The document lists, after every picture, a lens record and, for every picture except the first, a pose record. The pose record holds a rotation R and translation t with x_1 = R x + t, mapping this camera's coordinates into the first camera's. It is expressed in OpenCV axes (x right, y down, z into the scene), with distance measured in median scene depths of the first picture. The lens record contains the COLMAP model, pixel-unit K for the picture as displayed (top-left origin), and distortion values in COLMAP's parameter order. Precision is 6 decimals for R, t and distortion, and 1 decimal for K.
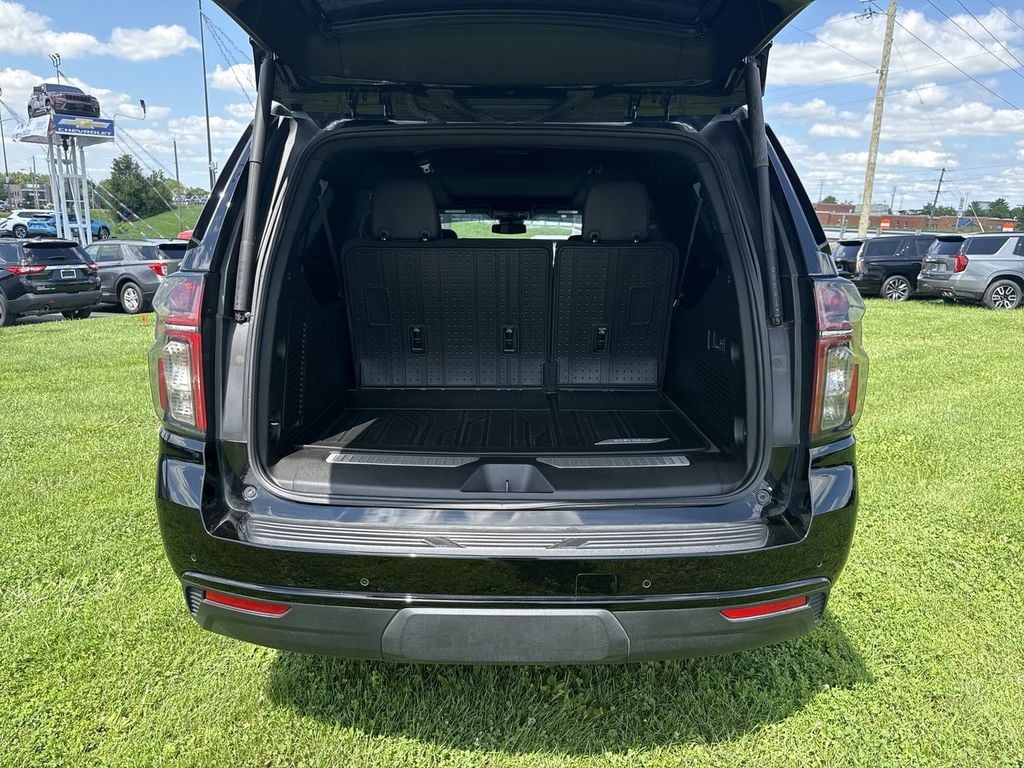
lens RADIAL K [[749.9, 0, 492.2], [0, 749.9, 383.2], [0, 0, 1]] dist [-0.002642, -0.009384]
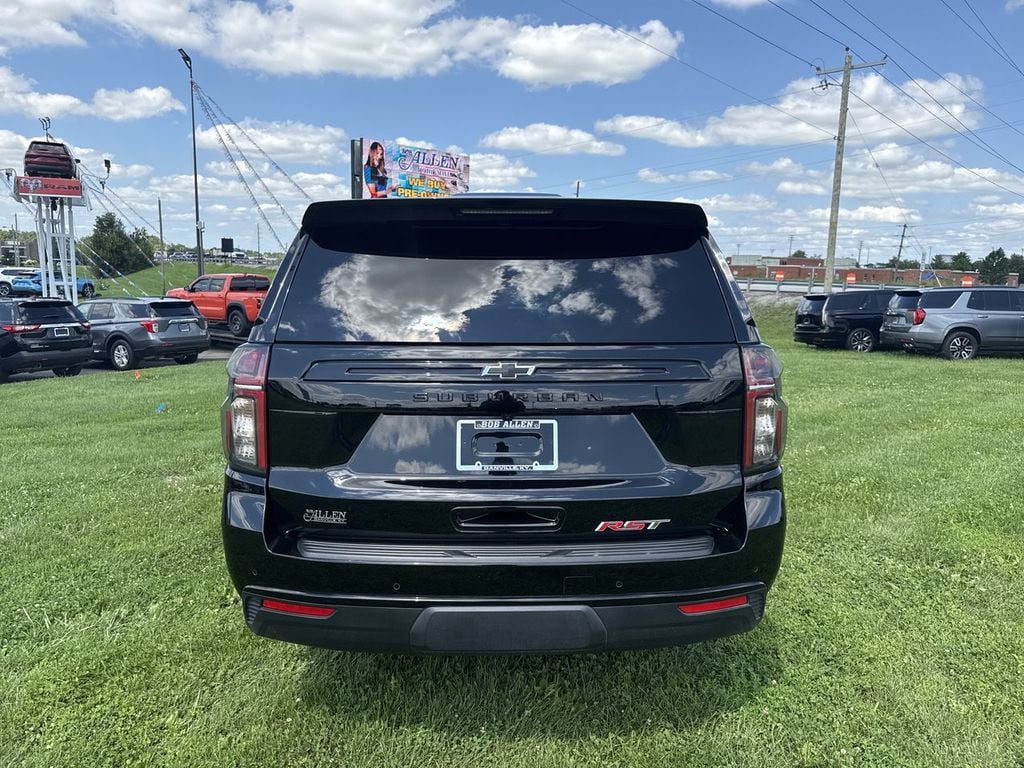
lens RADIAL K [[749.9, 0, 492.2], [0, 749.9, 383.2], [0, 0, 1]] dist [-0.002642, -0.009384]
pose [[0.999613, -0.008209, 0.026574, -0.014214], [0.010047, 0.997512, -0.069784, 0.004469], [-0.025935, 0.070024, 0.997208, -0.101056]]
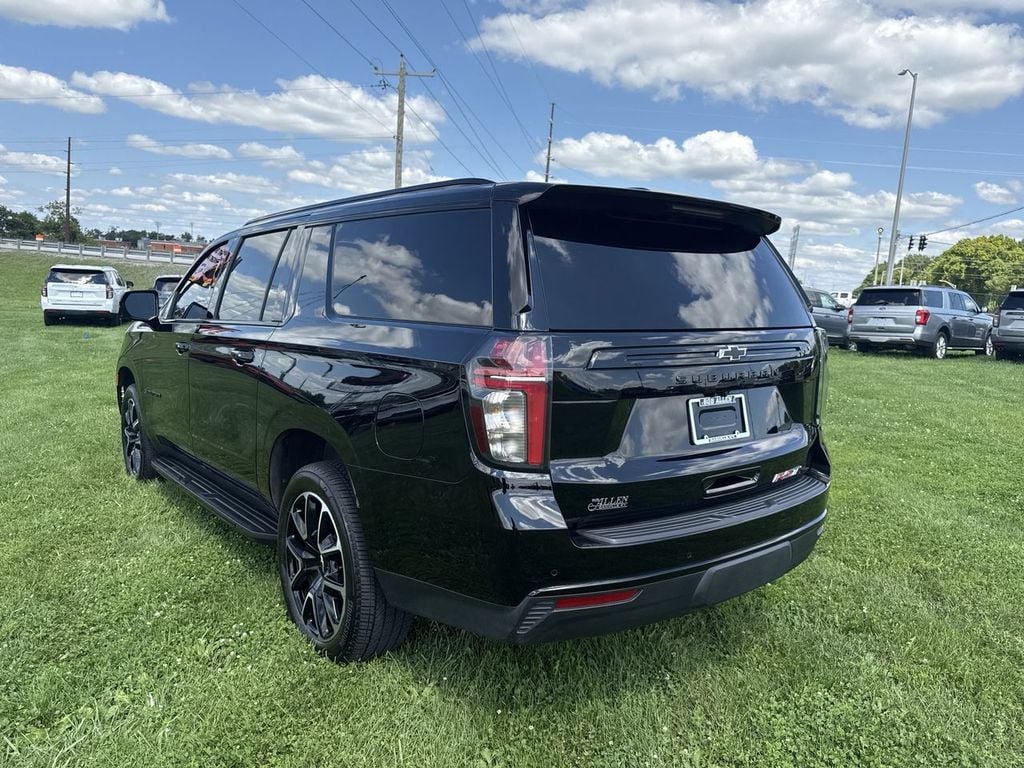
lens RADIAL K [[769.0, 0, 512.0], [0, 769.0, 384.0], [0, 0, 1]] dist [-0.000015, -0.000490]
pose [[0.777762, -0.060278, 0.625662, -0.441216], [0.092593, 0.995519, -0.019191, -0.016676], [-0.621702, 0.072858, 0.779858, 0.027478]]
